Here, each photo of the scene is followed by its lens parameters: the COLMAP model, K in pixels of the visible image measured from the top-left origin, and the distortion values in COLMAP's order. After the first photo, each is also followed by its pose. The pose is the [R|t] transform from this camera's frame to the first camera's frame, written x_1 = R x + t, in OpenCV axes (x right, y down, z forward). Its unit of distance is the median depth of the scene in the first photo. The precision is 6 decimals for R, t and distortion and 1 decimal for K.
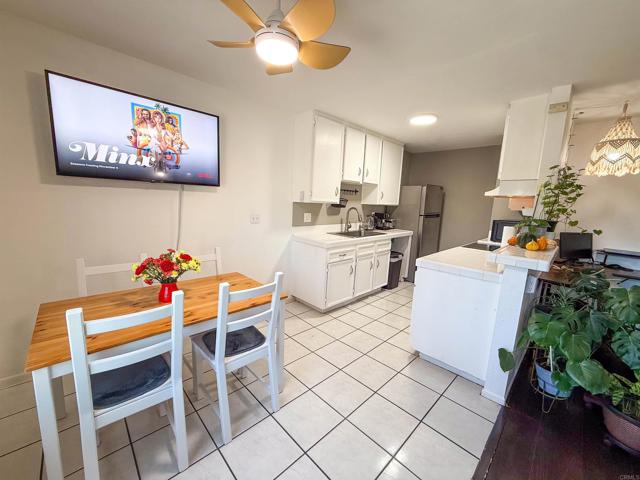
lens RADIAL K [[254.4, 0, 319.3], [0, 254.4, 240.5], [0, 0, 1]] dist [0.001148, -0.000378]
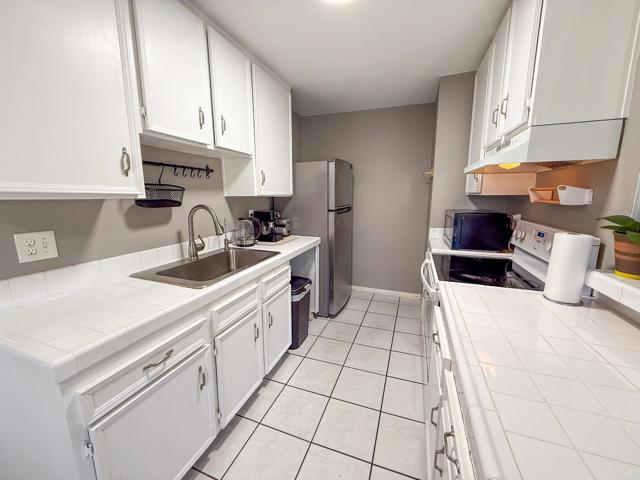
lens RADIAL K [[254.4, 0, 318.4], [0, 254.4, 240.3], [0, 0, 1]] dist [0.001148, -0.000378]
pose [[0.903574, -0.116619, 0.412254, 0.146723], [0.104092, 0.993165, 0.052799, -0.080783], [-0.415594, -0.004795, 0.909538, 0.585774]]
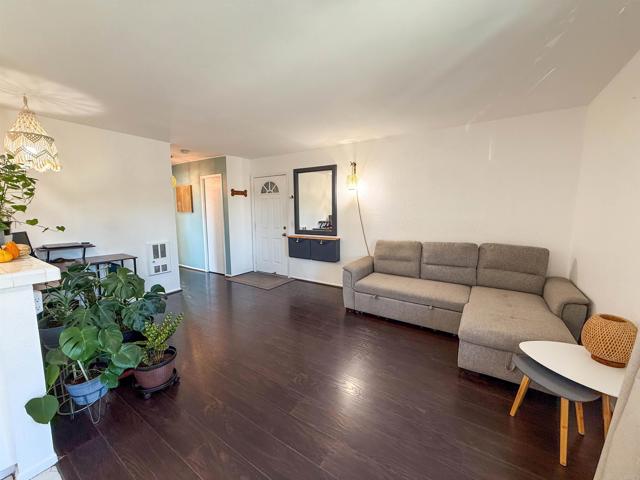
lens RADIAL K [[254.4, 0, 319.5], [0, 254.4, 240.6], [0, 0, 1]] dist [0.001148, -0.000378]
pose [[-0.216794, -0.159405, 0.963115, -0.044838], [0.143515, 0.970655, 0.192958, -0.020297], [-0.965611, 0.180053, -0.187555, 0.137157]]
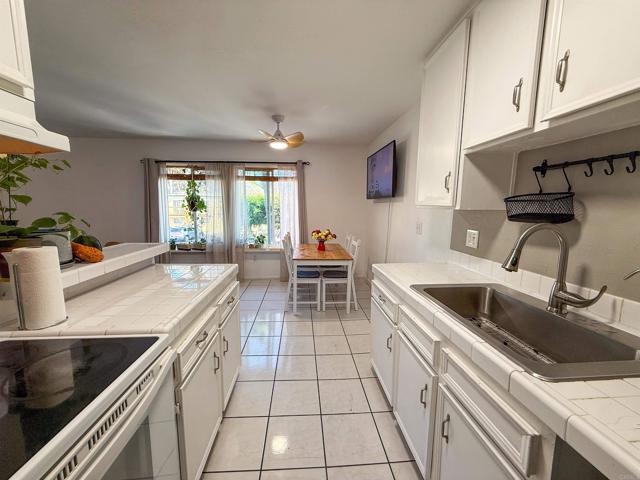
lens RADIAL K [[254.4, 0, 319.2], [0, 254.4, 239.4], [0, 0, 1]] dist [0.001148, -0.000378]
pose [[-0.637284, 0.052527, -0.768837, 0.564952], [-0.154074, 0.968846, 0.193903, -0.145983], [0.755070, 0.242029, -0.609337, 1.121041]]
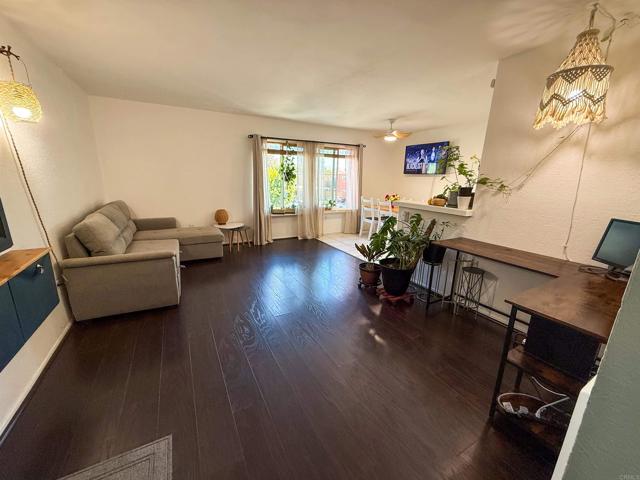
lens RADIAL K [[254.4, 0, 320.3], [0, 254.4, 241.5], [0, 0, 1]] dist [0.001148, -0.000378]
pose [[-0.253411, 0.192642, -0.947983, 1.473210], [-0.181208, 0.953170, 0.242136, -0.001049], [0.950235, 0.233142, -0.206636, 0.426338]]
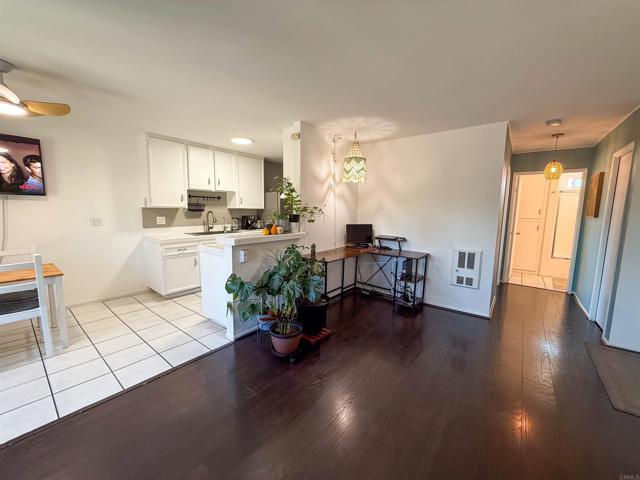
lens RADIAL K [[254.4, 0, 317.8], [0, 254.4, 240.5], [0, 0, 1]] dist [0.001148, -0.000378]
pose [[0.991899, -0.042466, 0.119722, 0.551863], [0.046050, 0.998565, -0.027333, 0.071302], [-0.118390, 0.032625, 0.992431, -0.270026]]
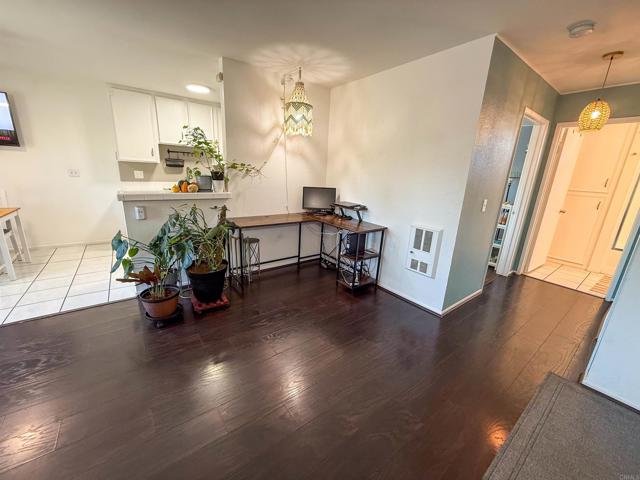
lens RADIAL K [[254.4, 0, 318.2], [0, 254.4, 240.3], [0, 0, 1]] dist [0.001148, -0.000378]
pose [[0.991880, 0.038456, -0.121221, 1.015233], [-0.025256, 0.993764, 0.108607, 0.073147], [0.124642, -0.104664, 0.986666, -0.149217]]
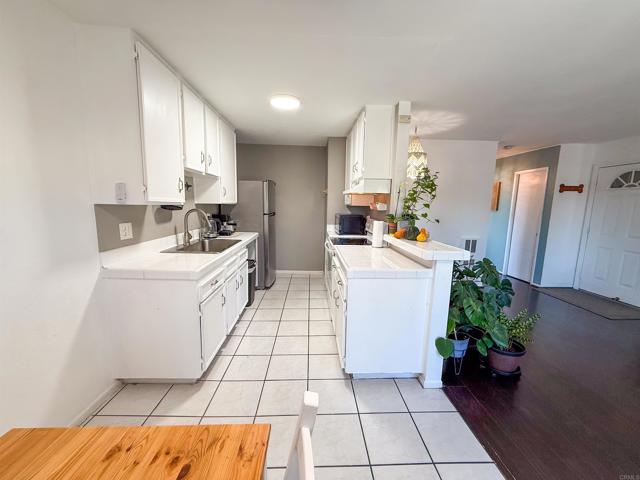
lens RADIAL K [[254.4, 0, 318.2], [0, 254.4, 240.5], [0, 0, 1]] dist [0.001148, -0.000378]
pose [[0.672911, -0.134770, 0.727343, -0.177325], [0.122849, 0.989969, 0.069776, -0.059455], [-0.729451, 0.042400, 0.682718, 0.326416]]
